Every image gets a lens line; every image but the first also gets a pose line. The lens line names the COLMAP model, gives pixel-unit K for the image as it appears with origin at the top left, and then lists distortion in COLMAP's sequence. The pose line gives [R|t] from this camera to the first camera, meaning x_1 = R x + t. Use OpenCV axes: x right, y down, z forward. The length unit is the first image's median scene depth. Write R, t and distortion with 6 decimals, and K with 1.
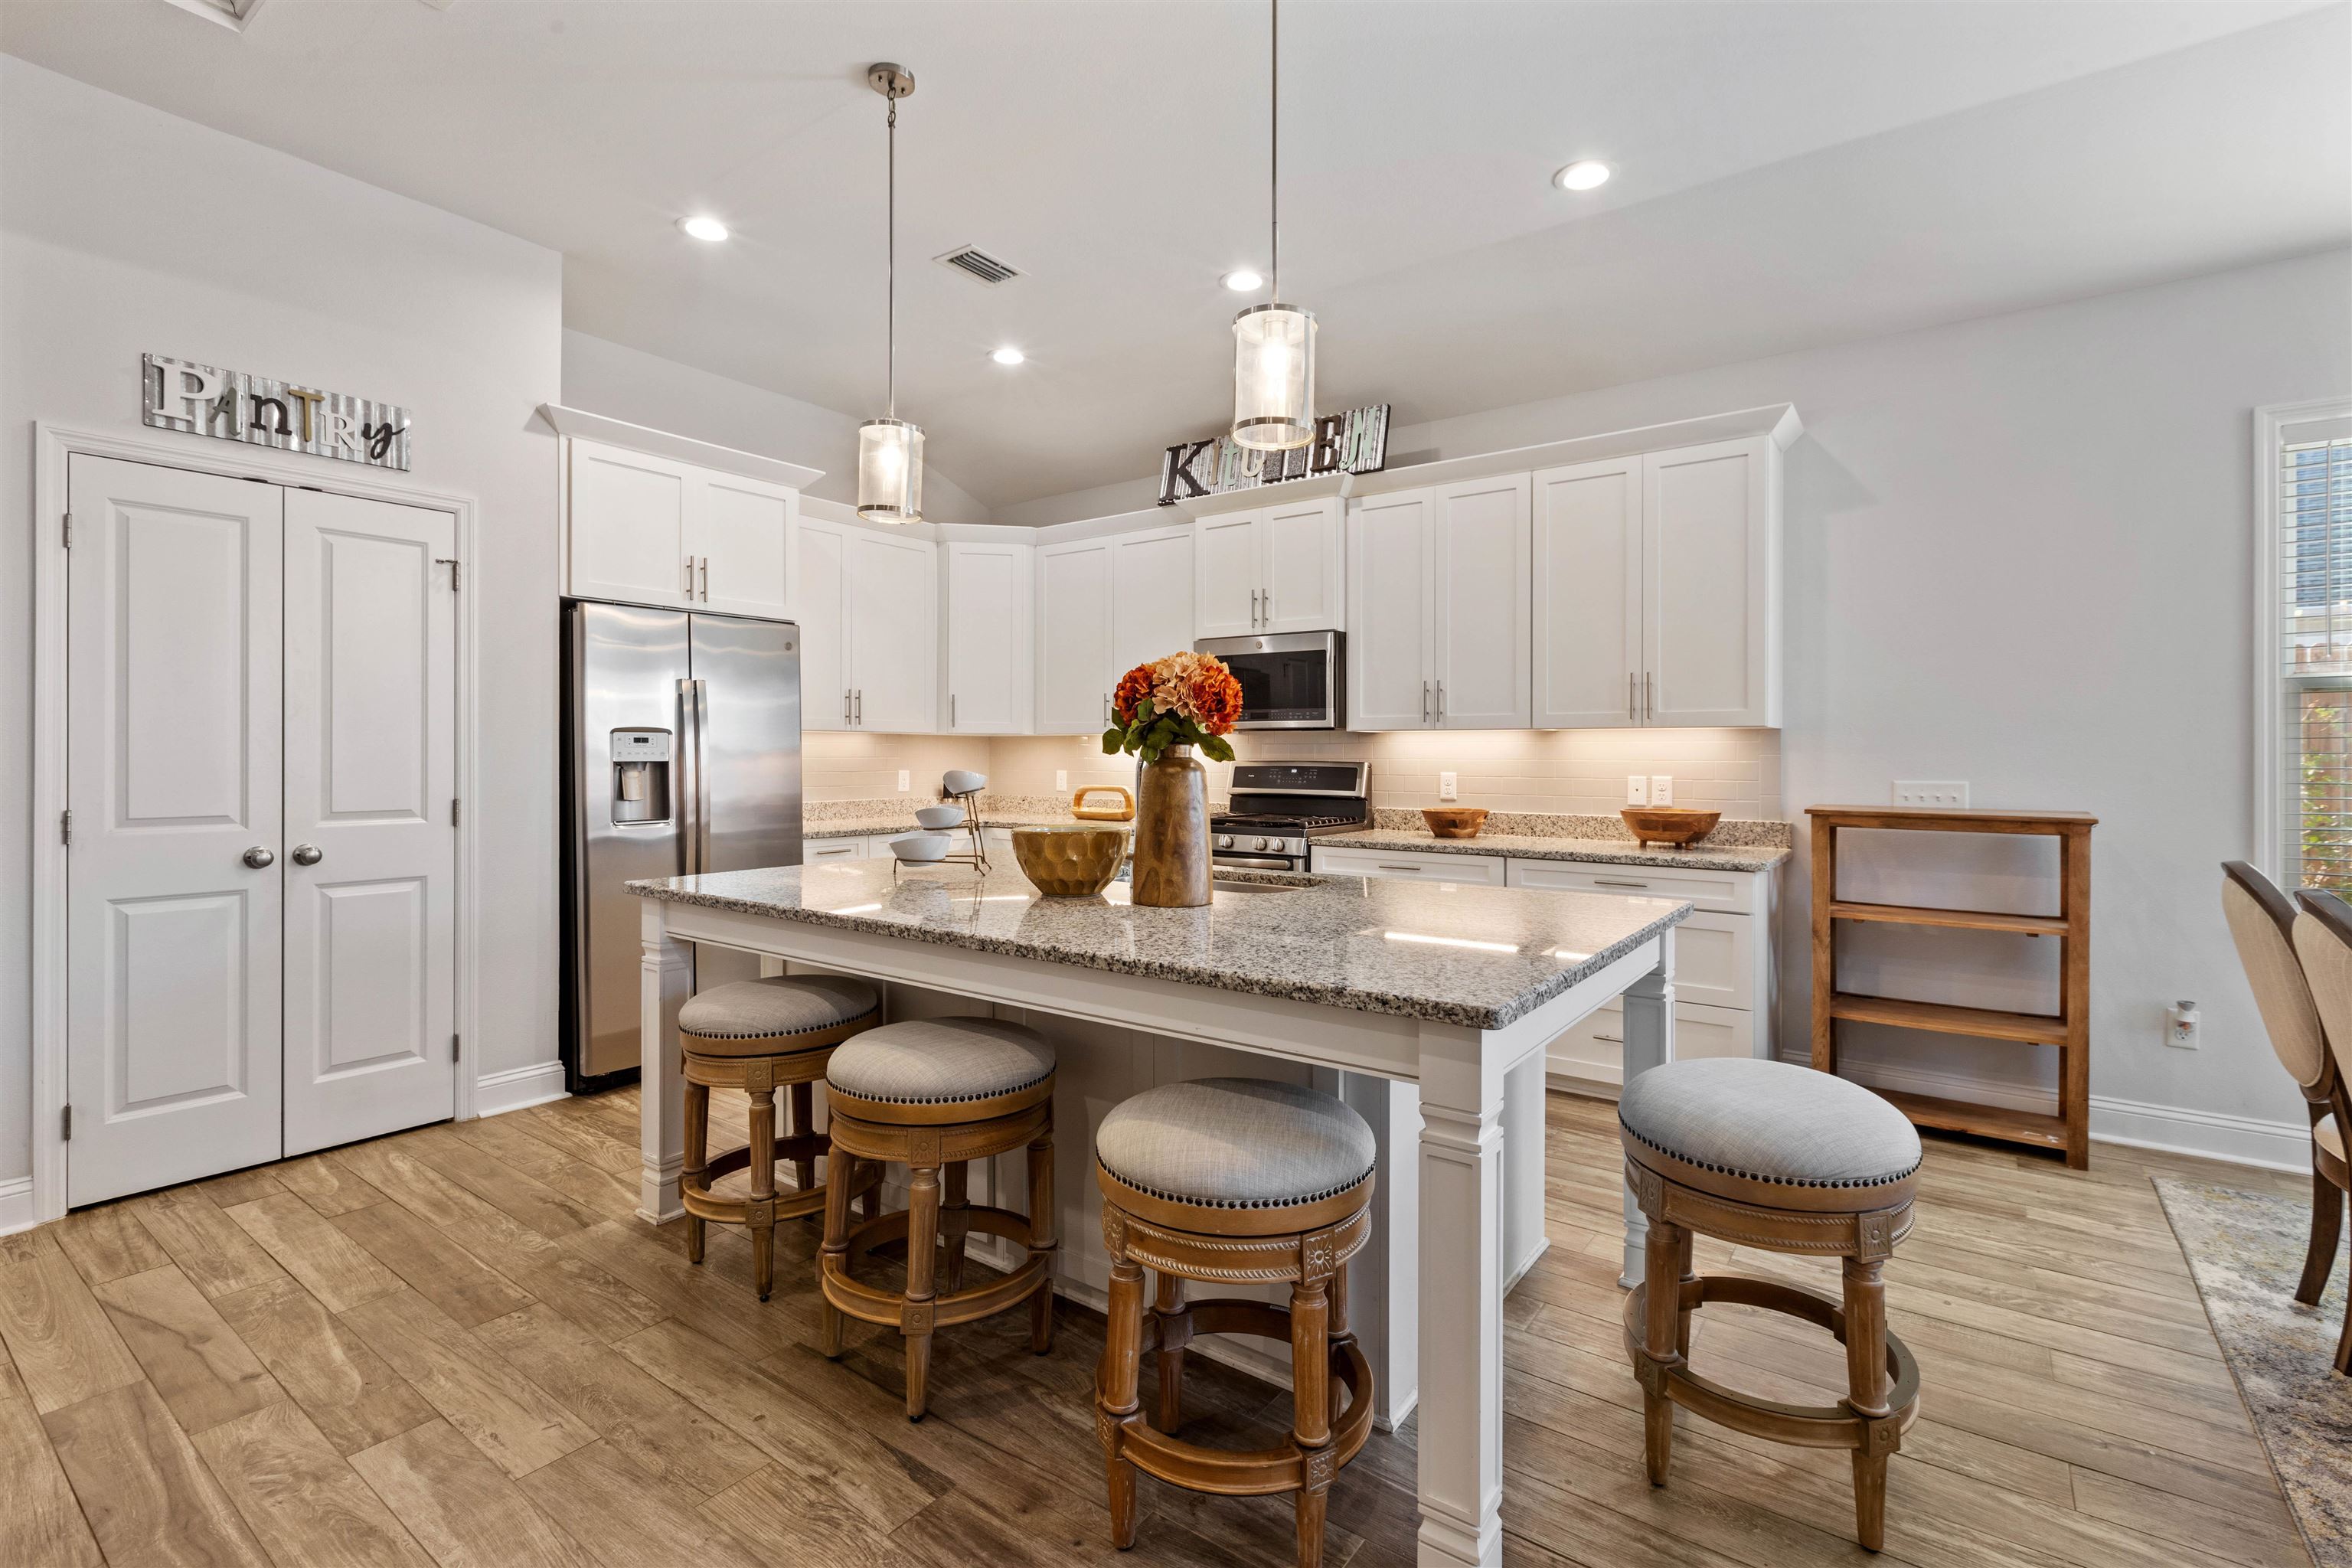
lens RADIAL K [[1066.2, 0, 1181.7], [0, 1066.2, 757.1], [0, 0, 1]] dist [-0.000762, -0.000737]
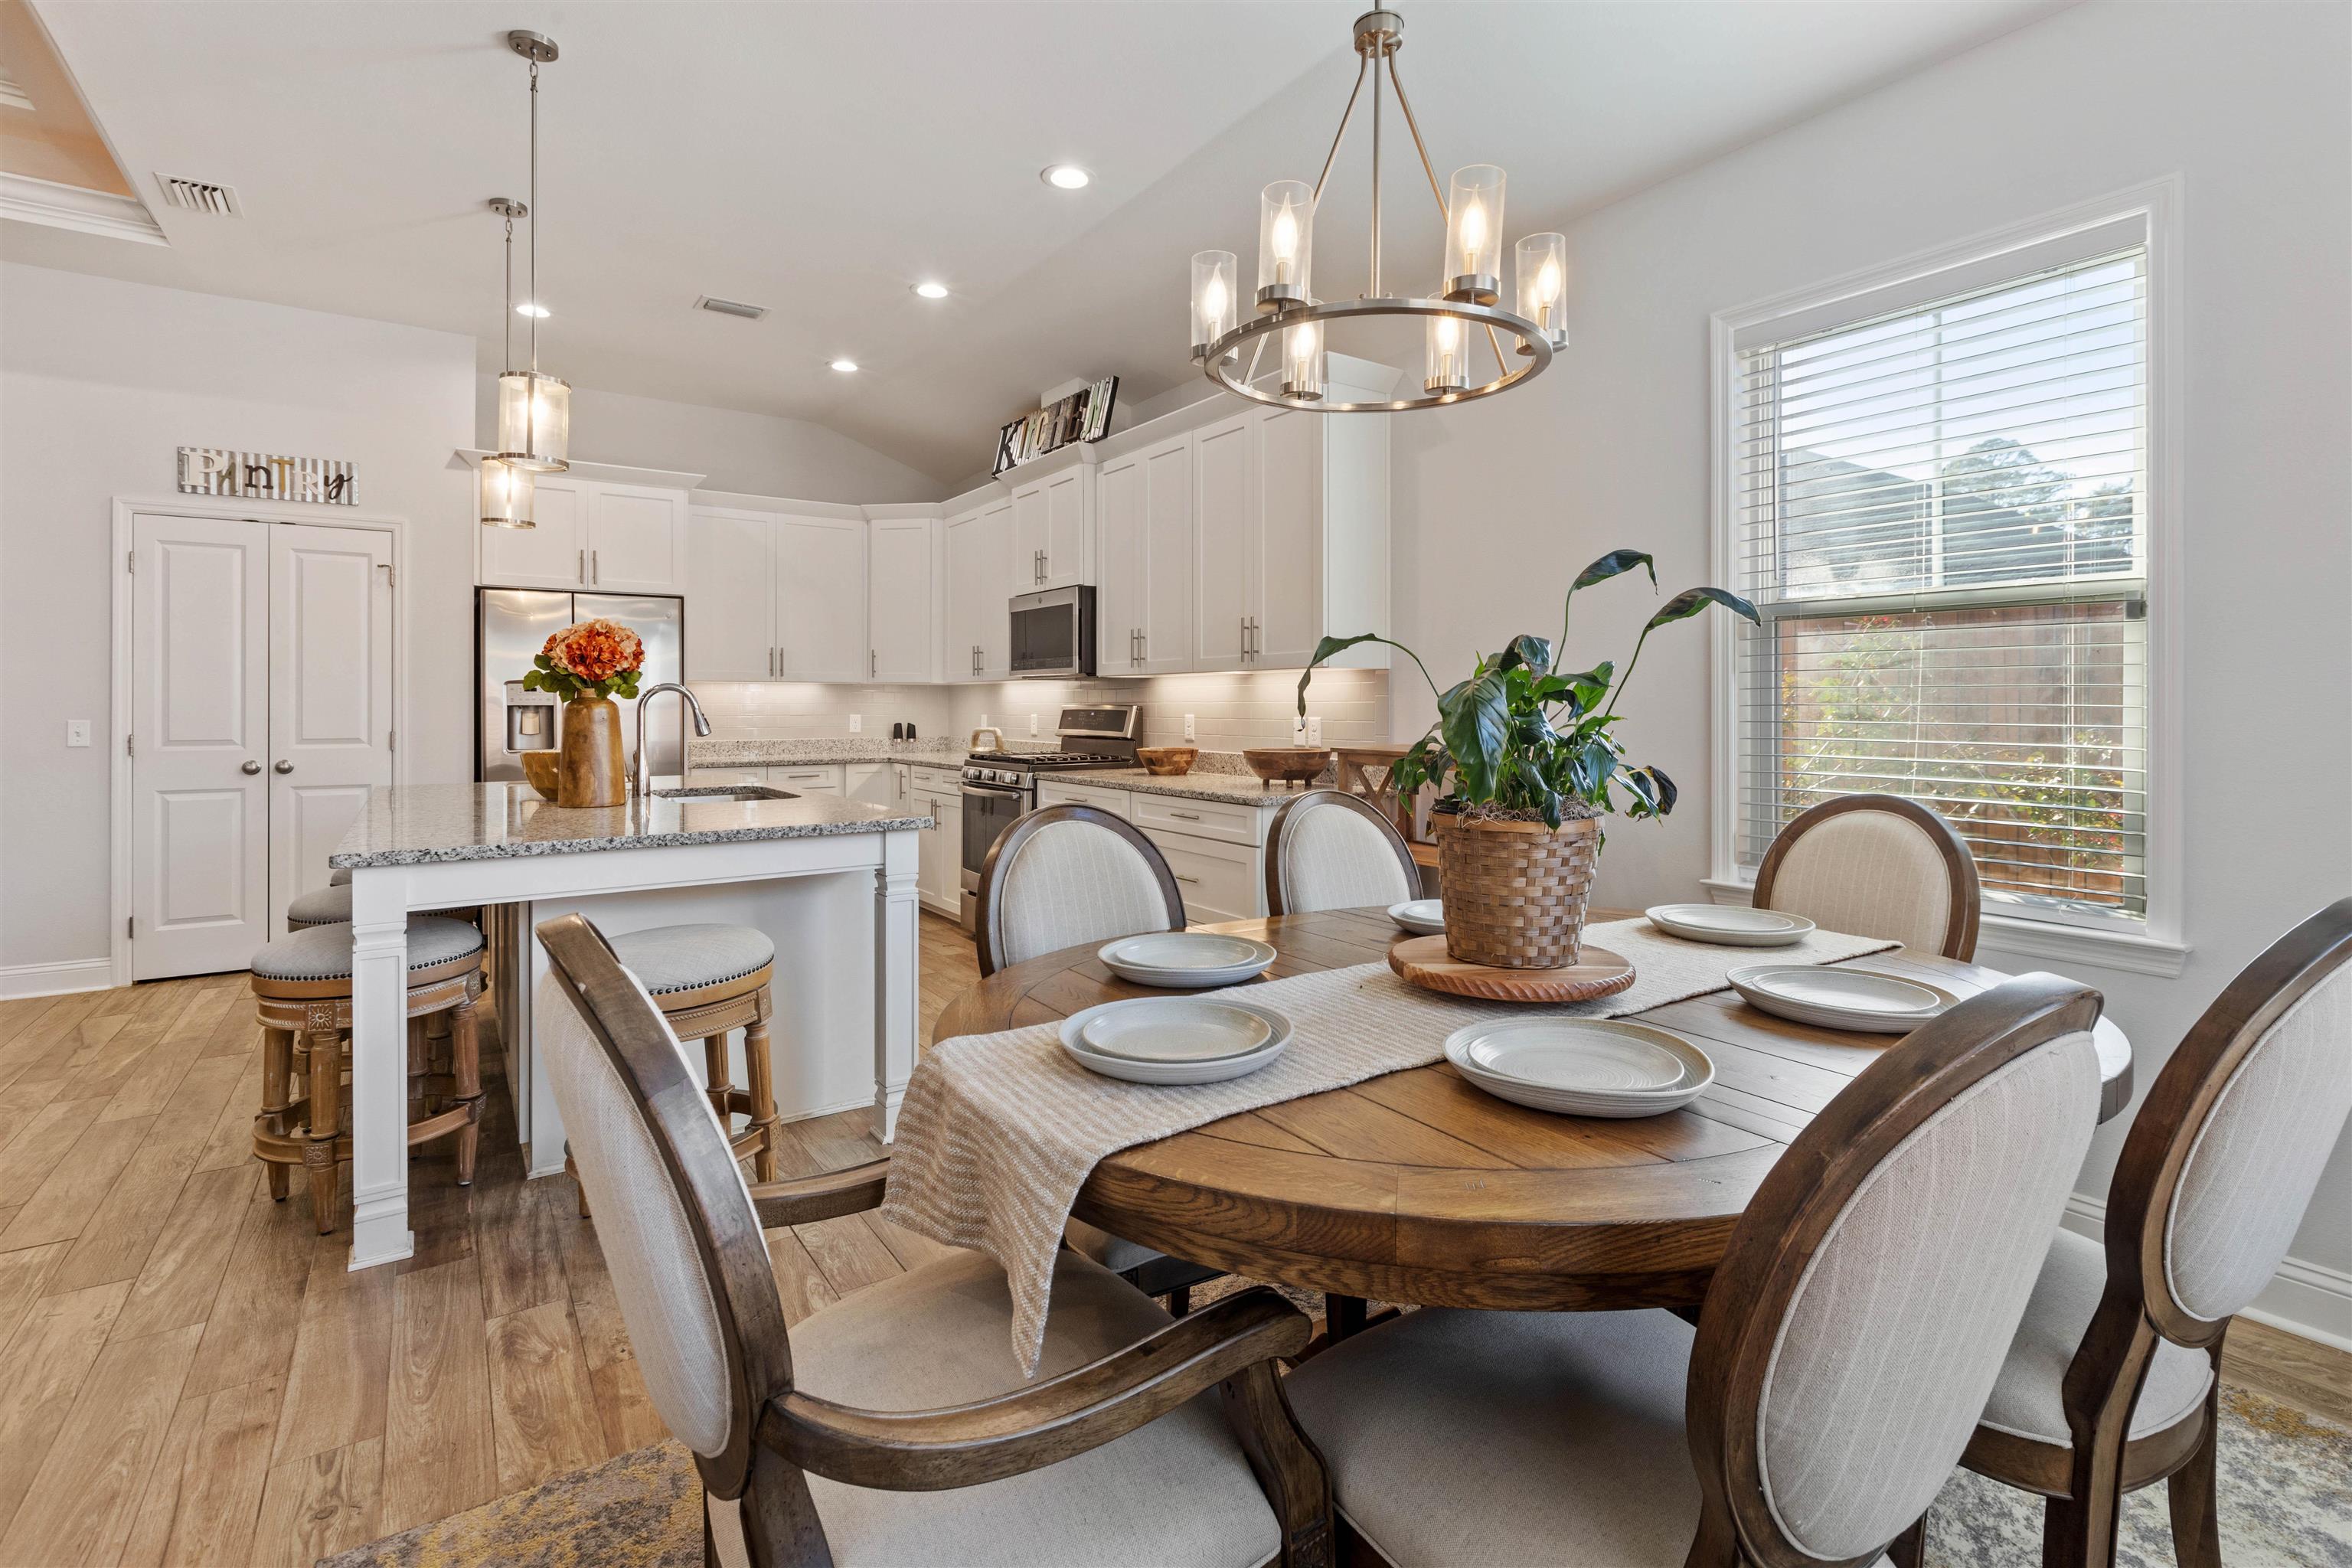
lens RADIAL K [[1091.6, 0, 1188.3], [0, 1091.6, 704.1], [0, 0, 1]] dist [0.000145, -0.000677]
pose [[0.945353, -0.003412, -0.326031, 0.757482], [0.002215, 0.999989, -0.004041, 0.010399], [0.326041, 0.003098, 0.945351, -0.034146]]
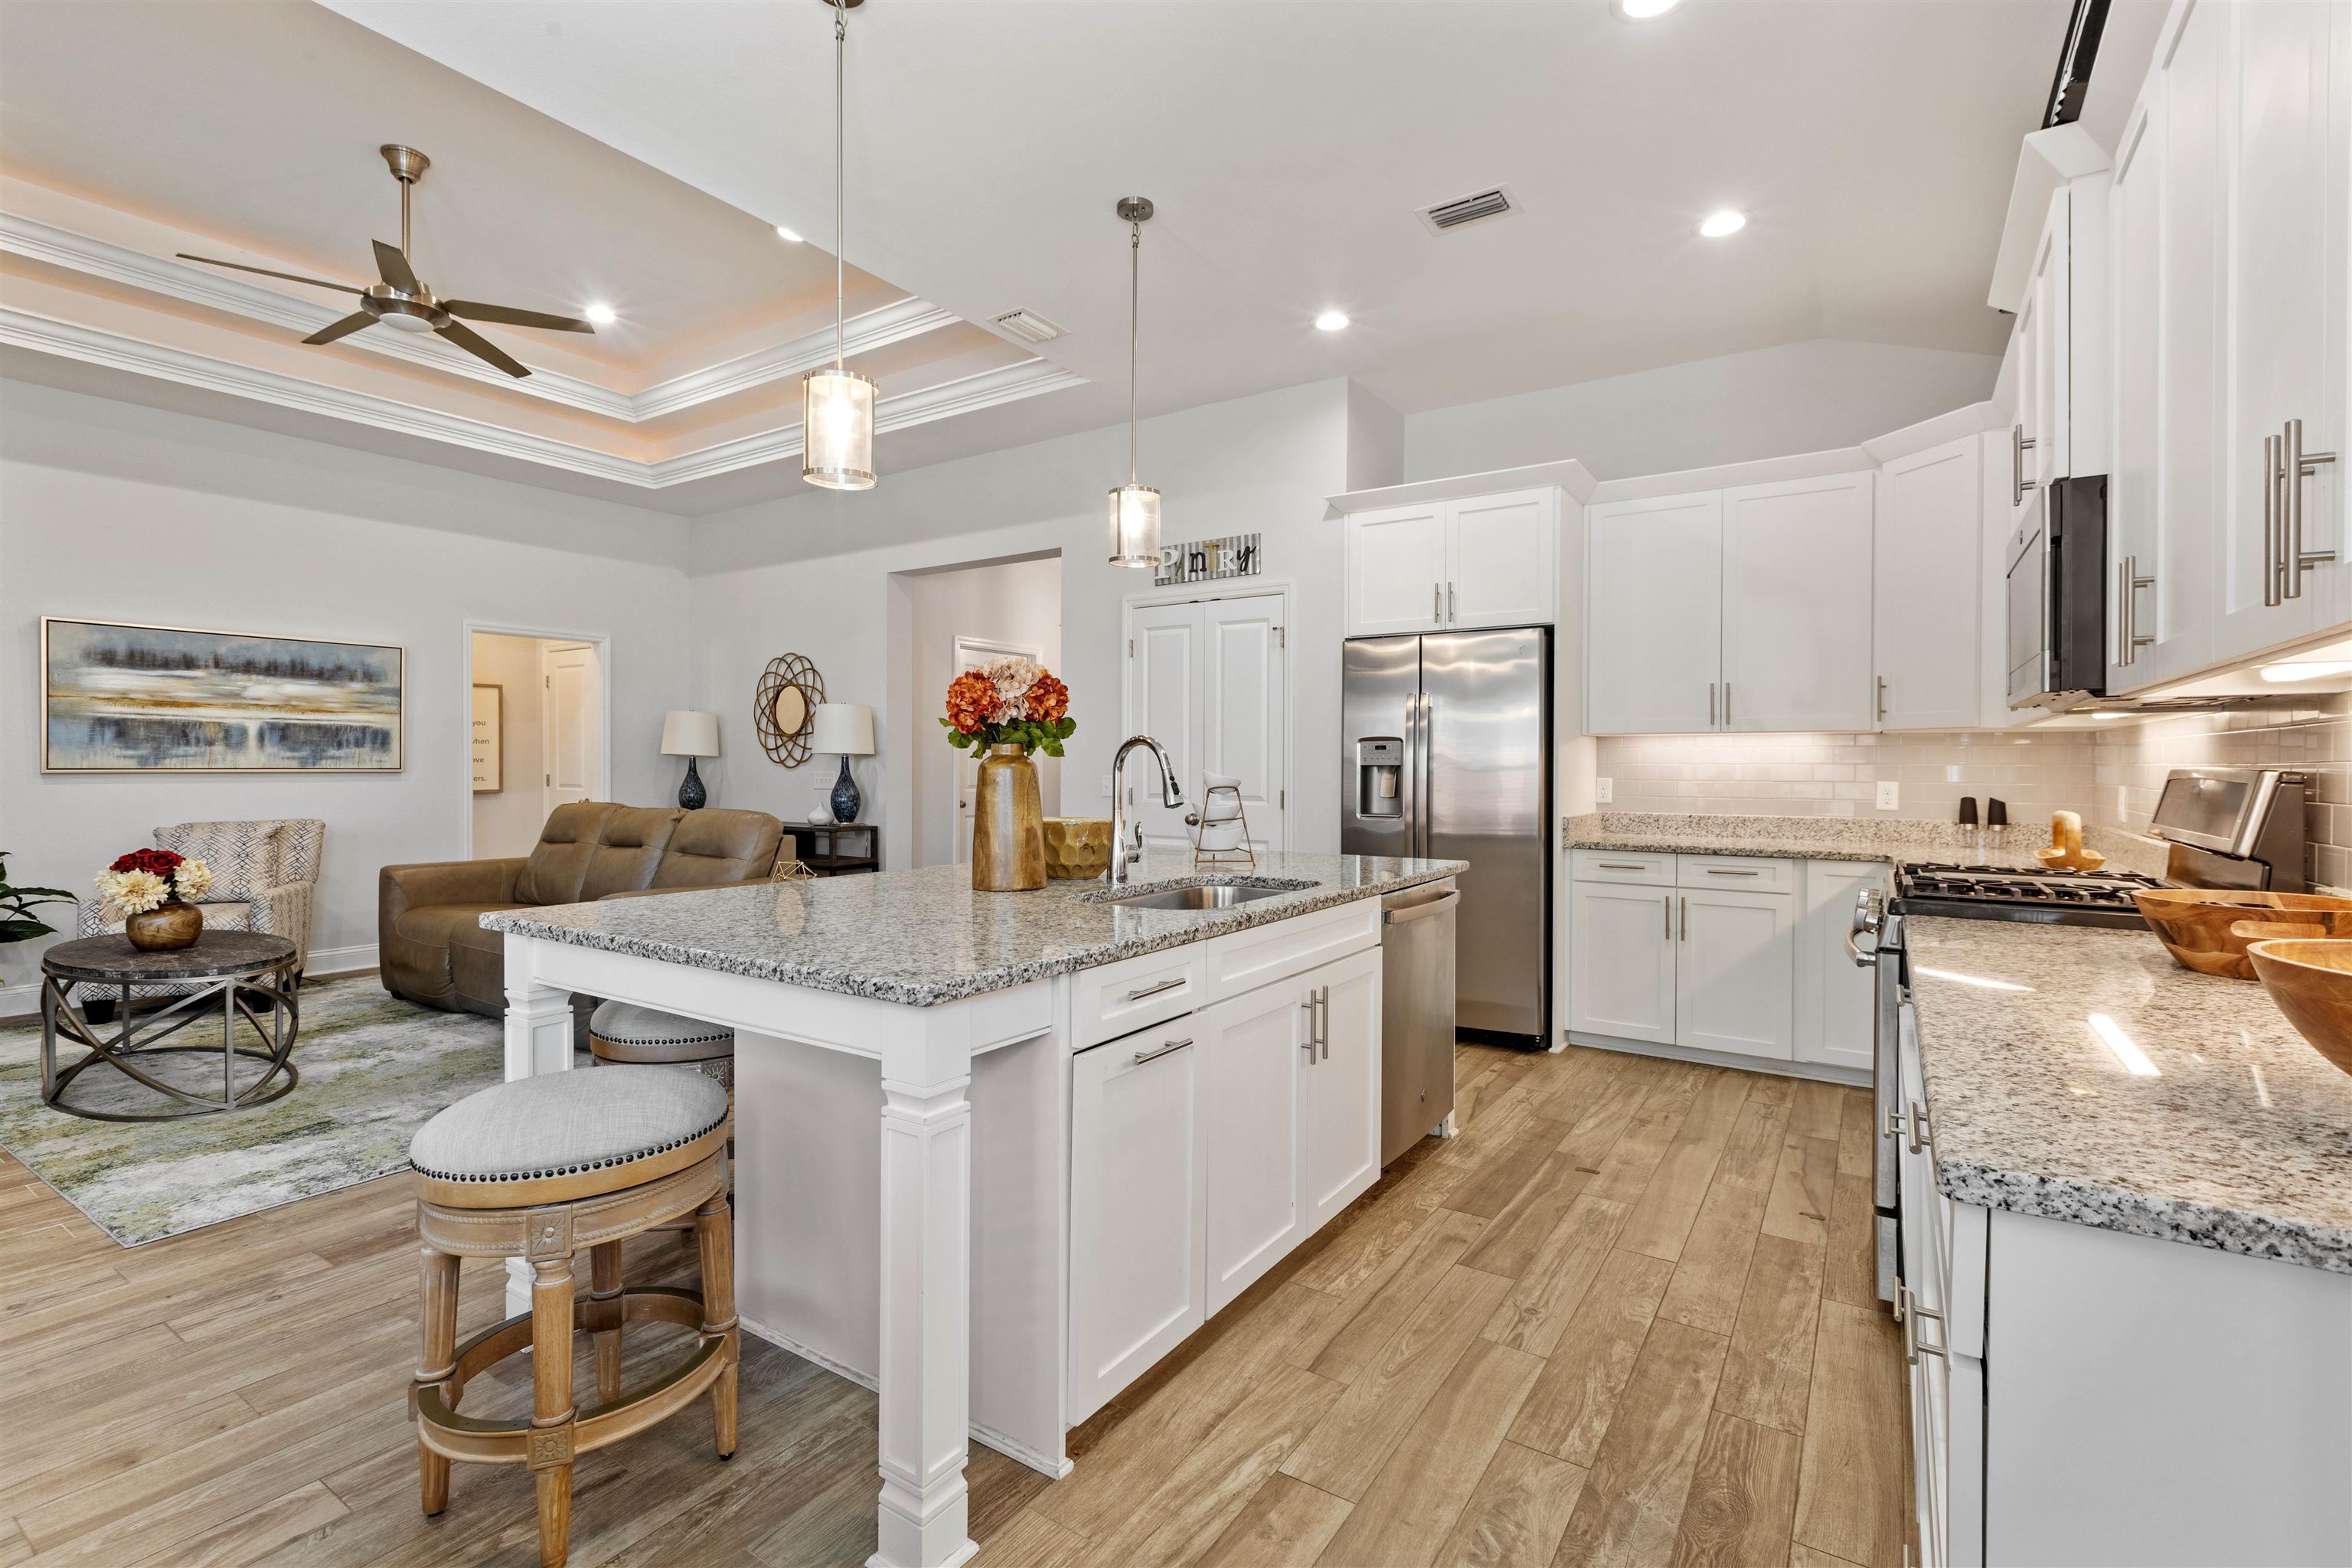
lens RADIAL K [[1064.0, 0, 1176.8], [0, 1064.0, 772.6], [0, 0, 1]] dist [0.000370, -0.000808]
pose [[0.046842, 0.005368, -0.998888, 0.717846], [-0.005598, 0.999971, 0.005112, 0.007881], [0.998887, 0.005353, 0.046871, 0.740178]]
